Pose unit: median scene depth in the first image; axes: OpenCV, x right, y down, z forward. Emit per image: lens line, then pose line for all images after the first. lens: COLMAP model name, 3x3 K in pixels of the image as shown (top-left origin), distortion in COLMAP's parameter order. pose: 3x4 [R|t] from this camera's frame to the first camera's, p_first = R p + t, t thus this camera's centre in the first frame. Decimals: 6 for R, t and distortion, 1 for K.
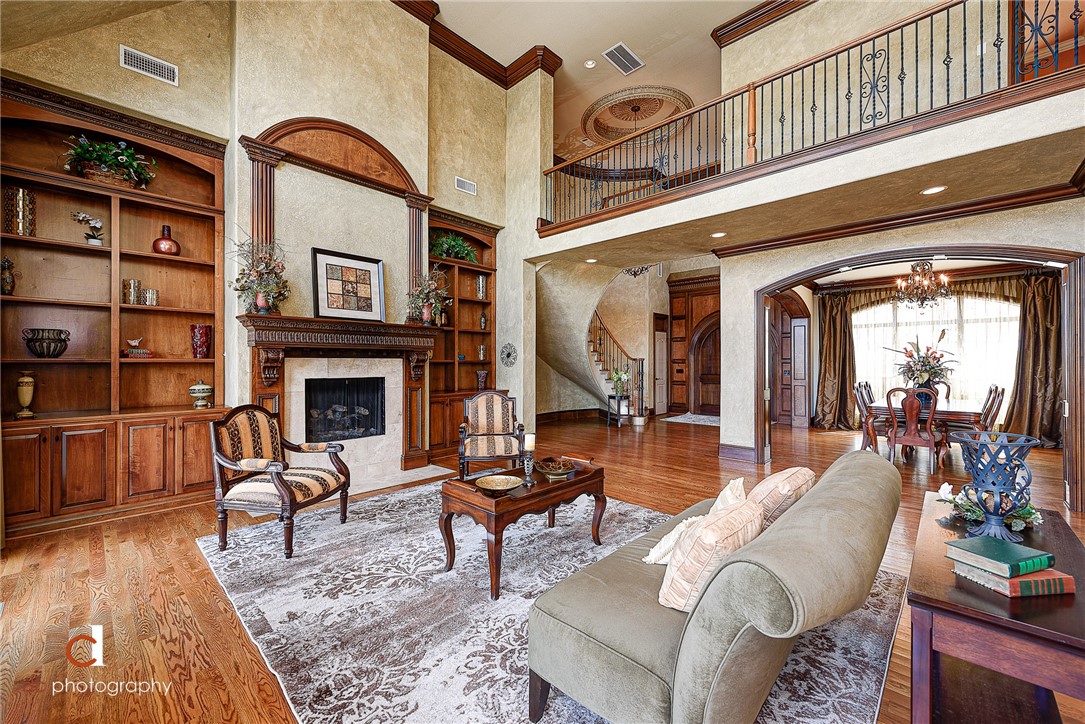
lens RADIAL K [[423.7, 0, 547.2], [0, 423.7, 365.6], [0, 0, 1]] dist [0.004377, -0.001163]
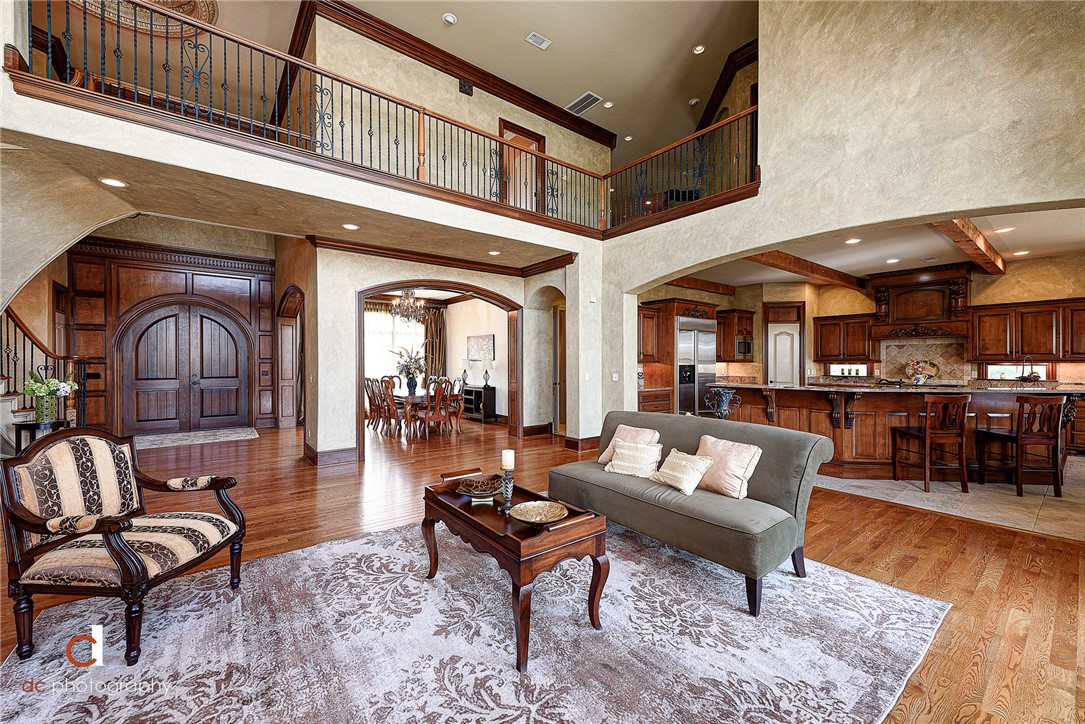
lens RADIAL K [[423.7, 0, 538.7], [0, 423.7, 362.8], [0, 0, 1]] dist [0.004377, -0.001163]
pose [[0.161295, -0.000202, 0.986906, -0.501609], [0.007721, 0.999970, -0.001057, -0.002024], [-0.986876, 0.007791, 0.161292, 0.481658]]
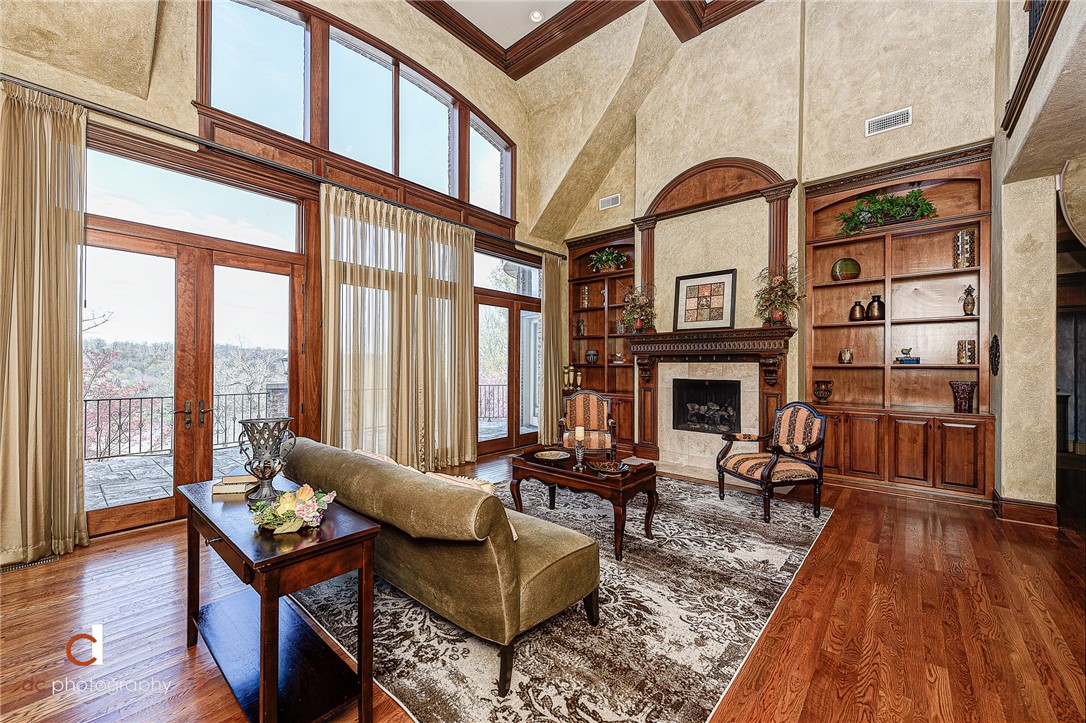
lens RADIAL K [[424.1, 0, 539.5], [0, 424.1, 368.4], [0, 0, 1]] dist [0.004377, -0.001163]
pose [[0.031980, 0.006754, -0.999466, 0.672988], [-0.009212, 0.999937, 0.006463, -0.004514], [0.999446, 0.009000, 0.032040, 0.504791]]
